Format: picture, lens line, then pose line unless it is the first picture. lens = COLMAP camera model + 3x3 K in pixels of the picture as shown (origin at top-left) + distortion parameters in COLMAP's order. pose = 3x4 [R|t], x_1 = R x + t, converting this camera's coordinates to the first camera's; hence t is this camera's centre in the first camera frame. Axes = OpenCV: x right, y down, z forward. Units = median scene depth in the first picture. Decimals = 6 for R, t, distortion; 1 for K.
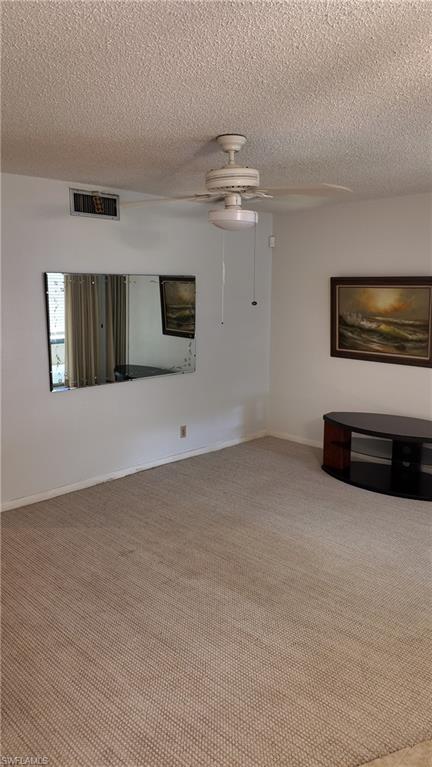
lens RADIAL K [[562.1, 0, 215.6], [0, 562.1, 388.4], [0, 0, 1]] dist [0.046594, -0.073109]
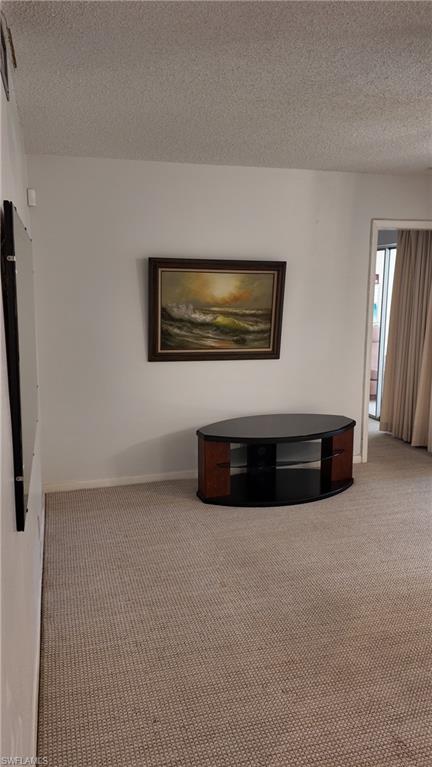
lens RADIAL K [[562.1, 0, 216.9], [0, 562.1, 385.7], [0, 0, 1]] dist [0.046594, -0.073109]
pose [[0.450097, -0.159030, 0.878705, -0.467638], [0.146822, 0.983802, 0.102844, -0.097500], [-0.880827, 0.082723, 0.466156, 0.614049]]
